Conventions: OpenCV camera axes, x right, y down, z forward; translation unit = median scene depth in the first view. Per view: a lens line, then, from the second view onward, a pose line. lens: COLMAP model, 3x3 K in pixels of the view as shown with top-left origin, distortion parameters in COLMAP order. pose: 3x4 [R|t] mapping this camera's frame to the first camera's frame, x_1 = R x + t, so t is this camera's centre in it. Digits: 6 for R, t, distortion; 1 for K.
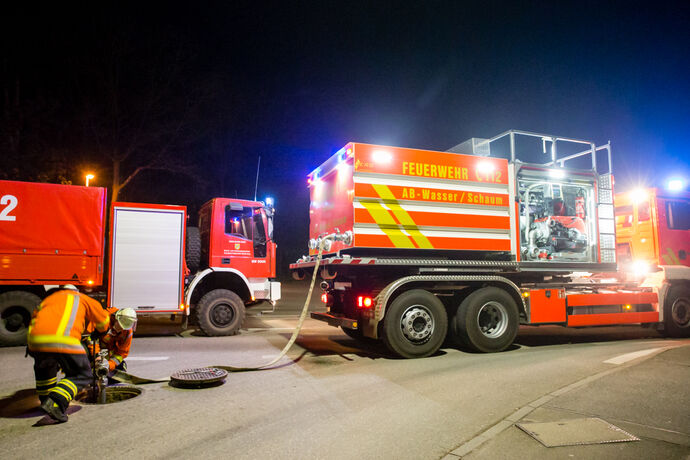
lens RADIAL K [[481.8, 0, 351.4], [0, 481.8, 232.1], [0, 0, 1]] dist [-0.089106, 0.057032]
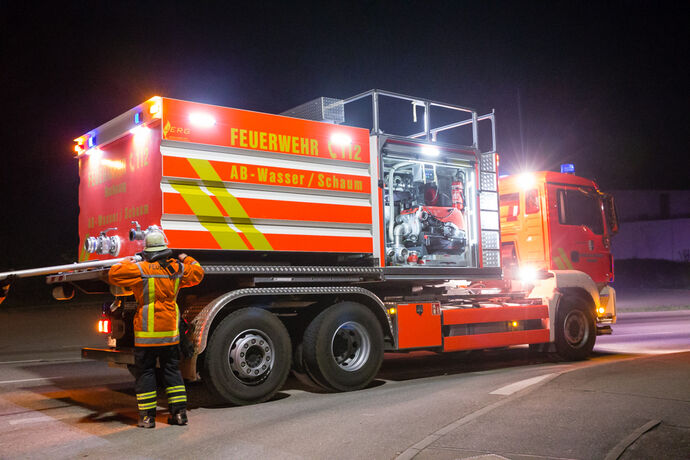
lens RADIAL K [[740.7, 0, 345.8], [0, 740.7, 232.1], [0, 0, 1]] dist [0.003135, 0.000000]
pose [[0.948152, 0.000769, 0.317816, -0.070005], [-0.003647, 0.999958, 0.008461, -0.002524], [-0.317796, -0.009181, 0.948115, -0.078168]]
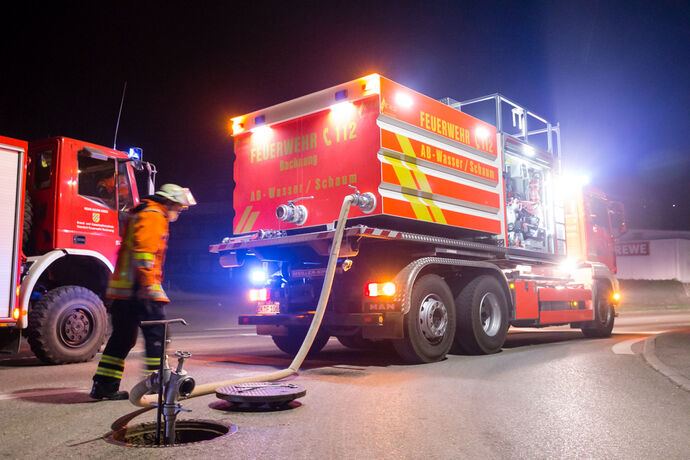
lens RADIAL K [[620.2, 0, 343.8], [0, 620.2, 230.9], [0, 0, 1]] dist [0.031505, -0.010886]
pose [[0.870388, 0.045612, 0.490250, -0.431434], [-0.034752, 0.998908, -0.031238, 0.074553], [-0.491139, 0.010152, 0.871022, 0.162957]]
